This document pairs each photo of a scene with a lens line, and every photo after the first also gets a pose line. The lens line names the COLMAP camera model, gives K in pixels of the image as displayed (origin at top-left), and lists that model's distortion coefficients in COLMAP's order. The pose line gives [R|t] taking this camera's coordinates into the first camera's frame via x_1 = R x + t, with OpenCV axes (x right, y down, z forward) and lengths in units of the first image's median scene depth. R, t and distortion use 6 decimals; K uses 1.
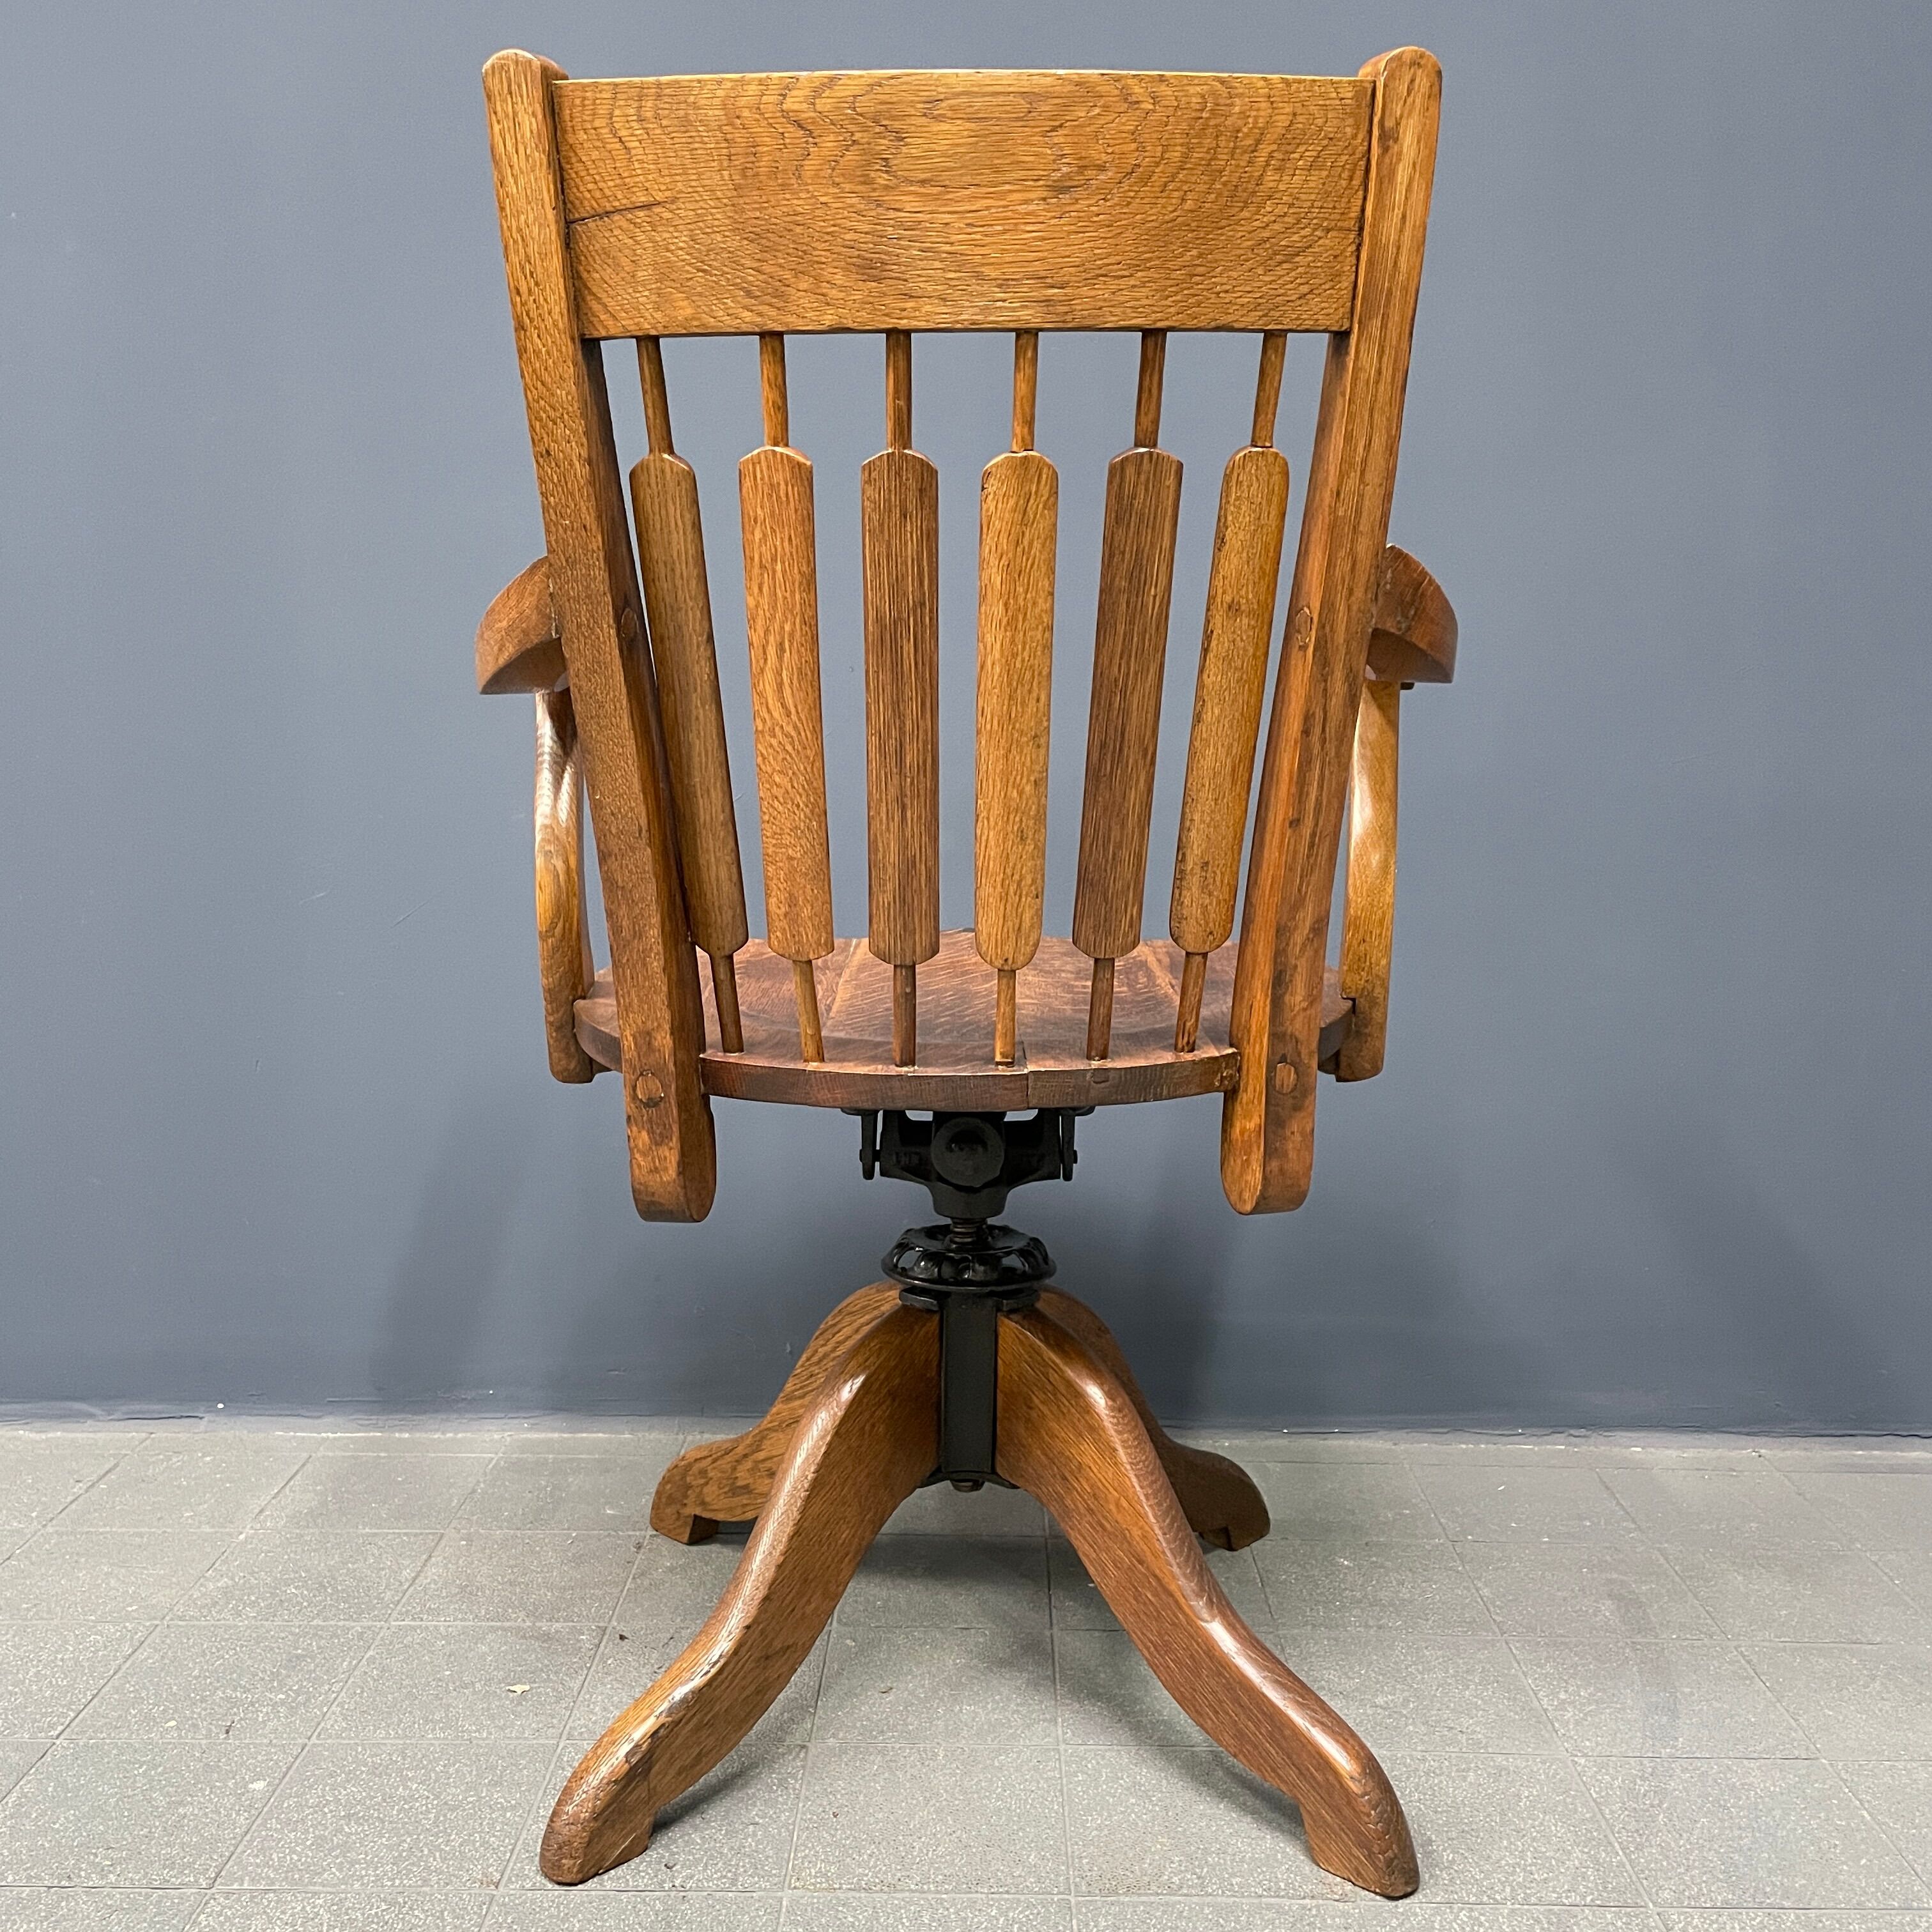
lens RADIAL K [[1976.2, 0, 968.4], [0, 1976.2, 969.2], [0, 0, 1]] dist [0.047461, 0.000000]
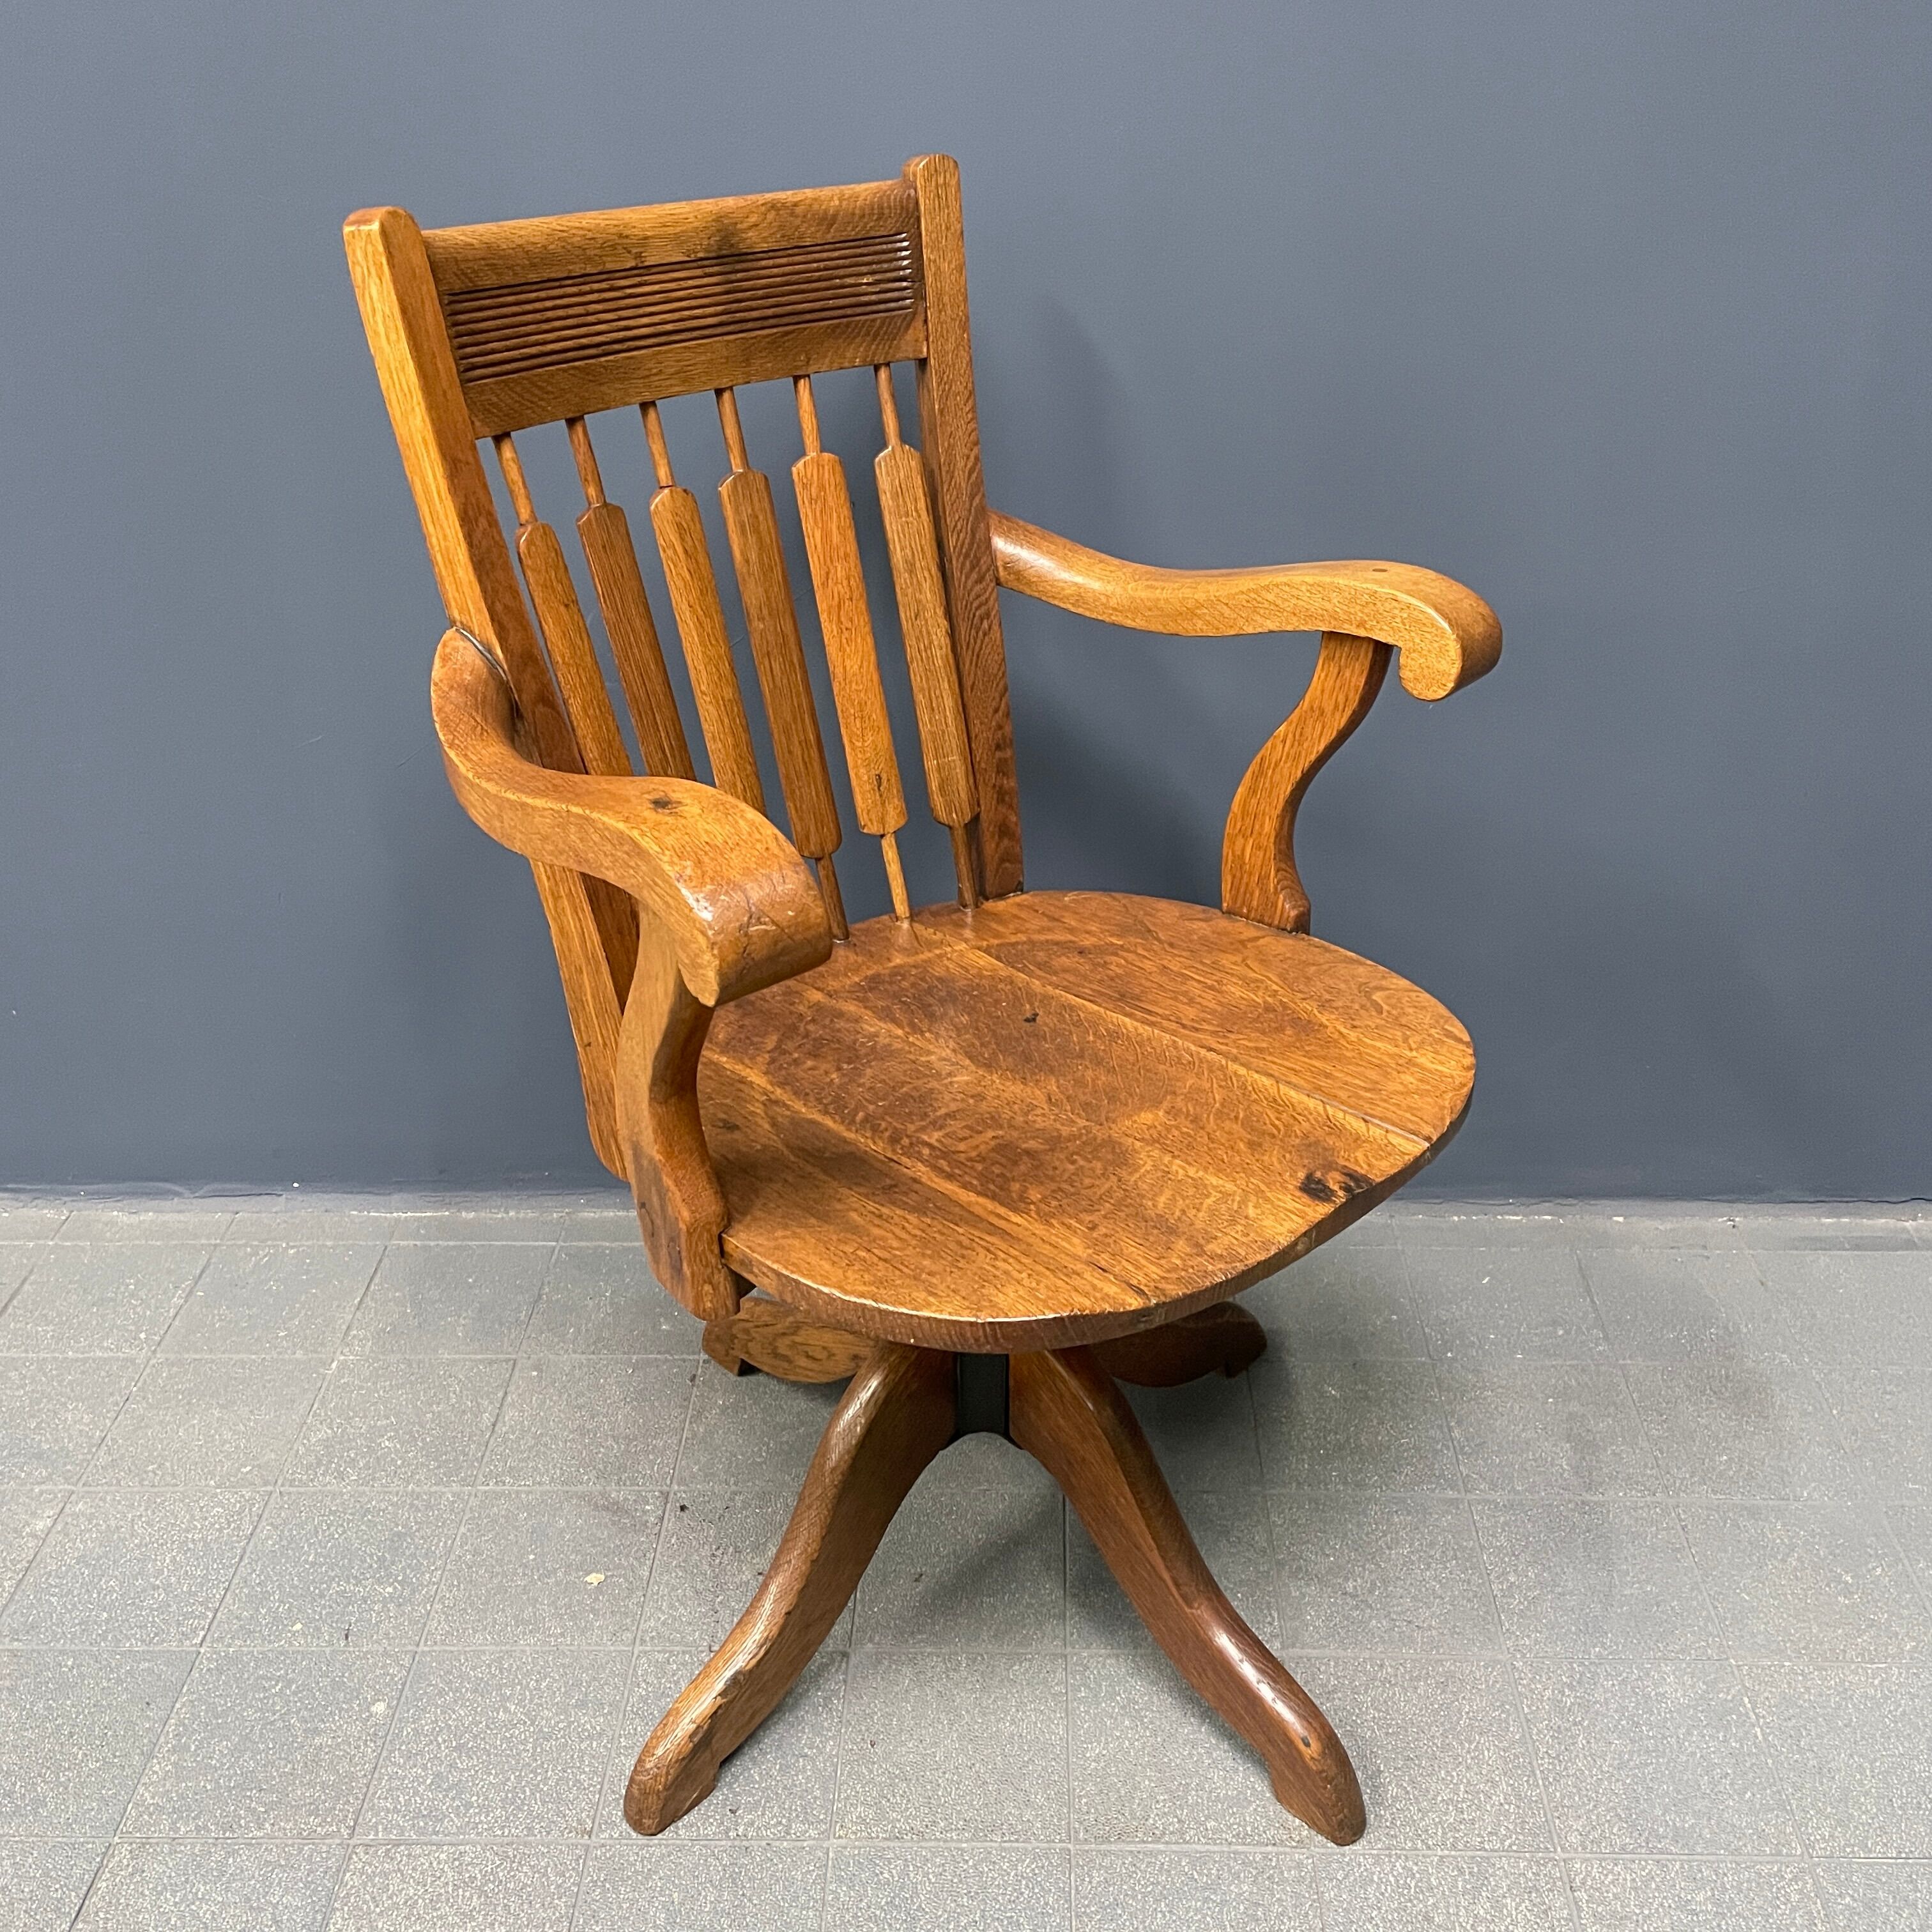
lens RADIAL K [[1976.2, 0, 992.7], [0, 1976.2, 963.0], [0, 0, 1]] dist [0.047461, 0.000000]
pose [[0.999814, -0.010374, -0.016248, 0.026097], [0.015701, 0.927242, 0.374134, -0.412752], [0.011184, -0.374320, 0.927232, 0.082685]]
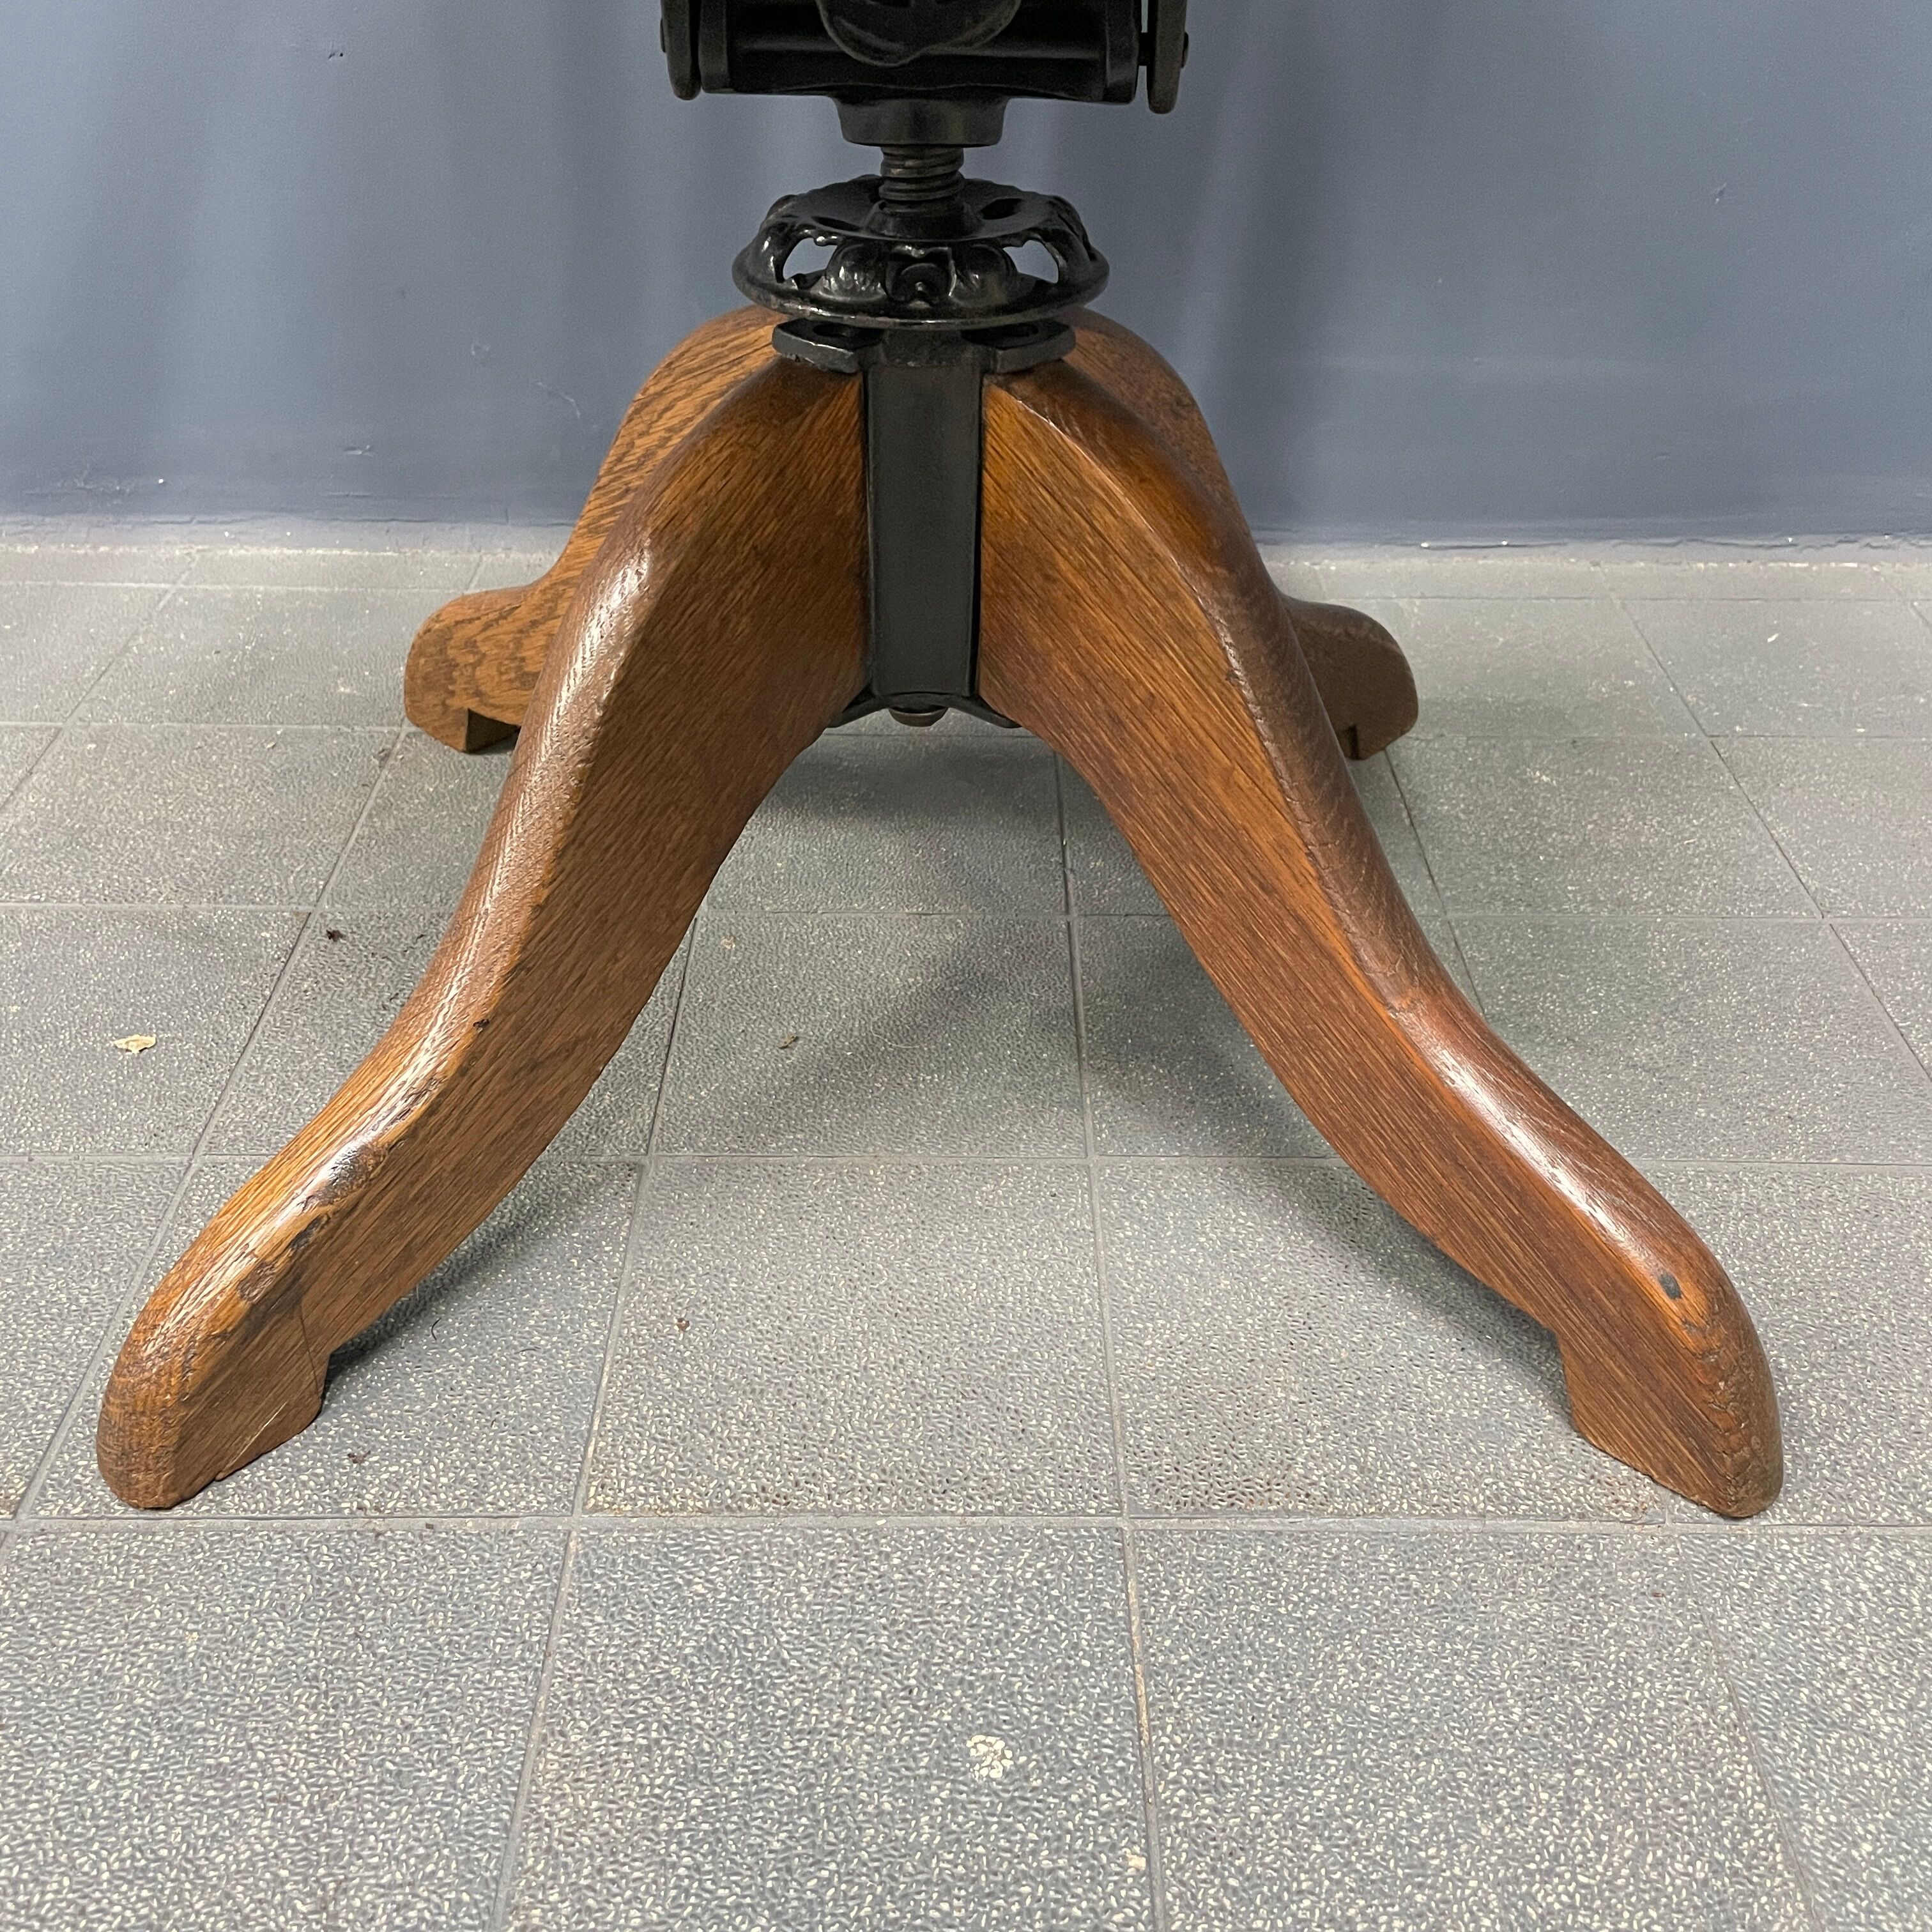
lens RADIAL K [[1976.2, 0, 975.2], [0, 1976.2, 953.5], [0, 0, 1]] dist [0.047461, 0.000000]
pose [[0.999792, -0.005564, 0.019646, 0.002754], [-0.004045, 0.889125, 0.457647, 0.081953], [-0.020014, -0.457631, 0.888917, 0.532850]]
